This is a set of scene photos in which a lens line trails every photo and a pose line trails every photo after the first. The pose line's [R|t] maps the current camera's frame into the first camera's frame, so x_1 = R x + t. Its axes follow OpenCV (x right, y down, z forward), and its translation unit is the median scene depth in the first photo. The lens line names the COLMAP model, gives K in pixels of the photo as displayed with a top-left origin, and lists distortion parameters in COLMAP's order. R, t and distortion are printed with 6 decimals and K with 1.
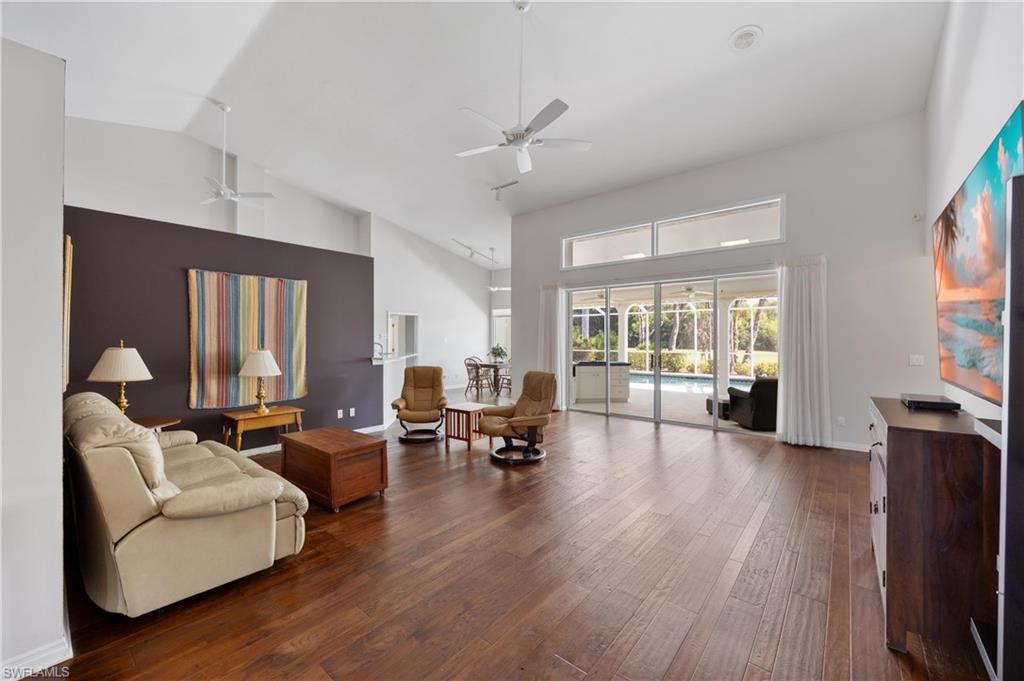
lens RADIAL K [[390.9, 0, 518.6], [0, 390.9, 339.6], [0, 0, 1]] dist [-0.000290, -0.000231]
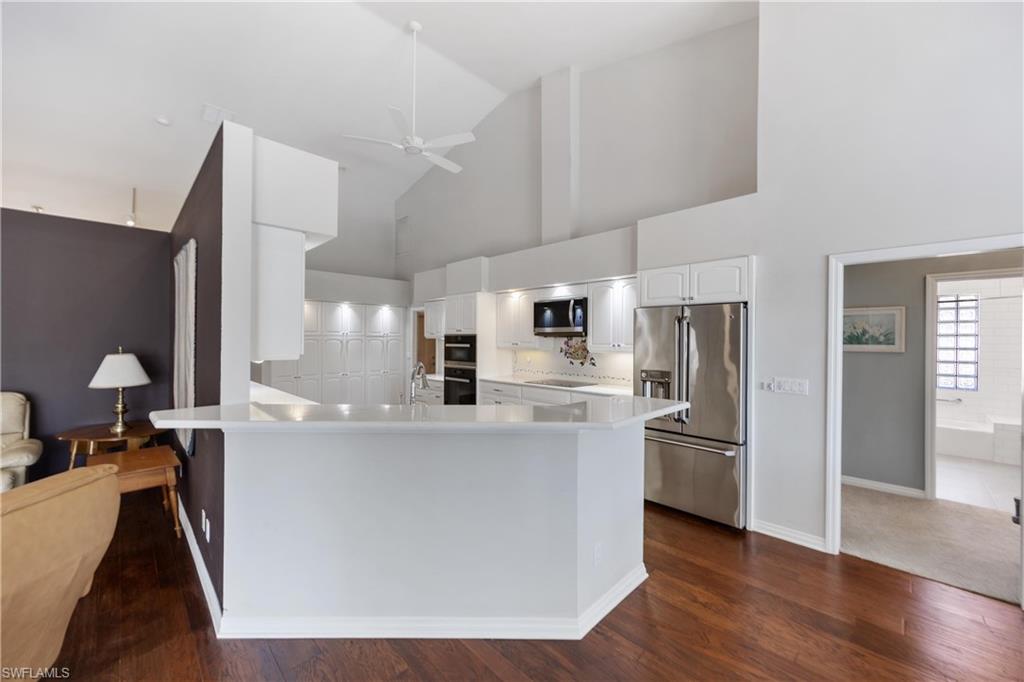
lens RADIAL K [[390.9, 0, 518.6], [0, 390.9, 340.1], [0, 0, 1]] dist [-0.000290, -0.000231]
pose [[-0.083308, 0.002023, -0.996522, -0.056203], [-0.008406, 0.999961, 0.002733, -0.022369], [0.996488, 0.008604, -0.083288, 1.712898]]
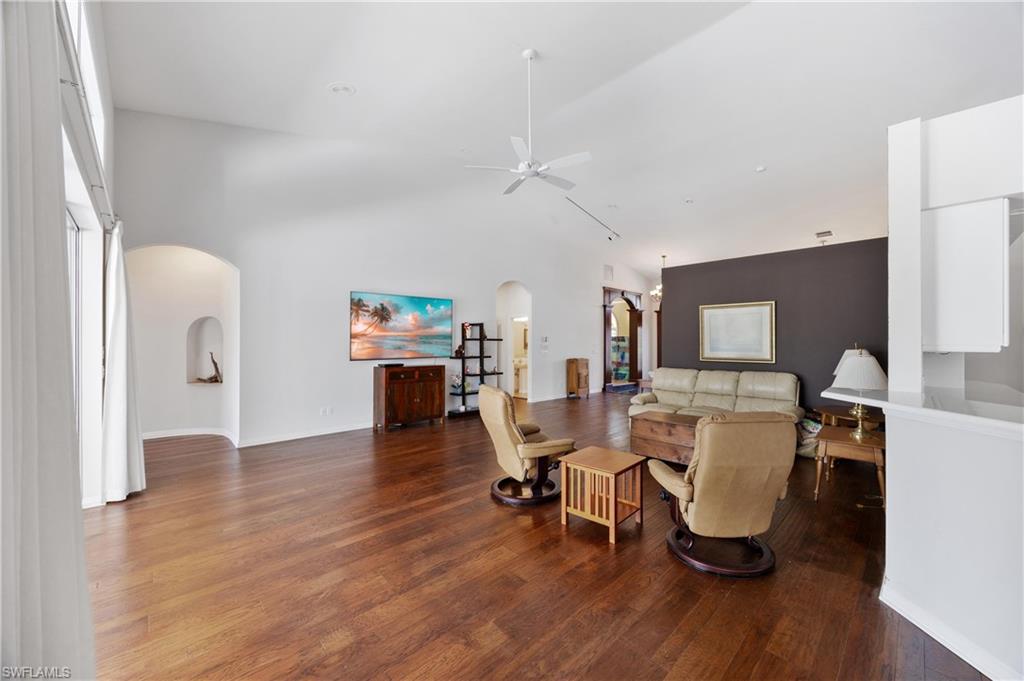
lens RADIAL K [[390.9, 0, 518.6], [0, 390.9, 339.6], [0, 0, 1]] dist [-0.000290, -0.000231]
pose [[-0.994217, -0.000626, 0.107390, -0.070448], [-0.001084, 0.999991, -0.004207, -0.004395], [-0.107386, -0.004299, -0.994208, 1.861389]]
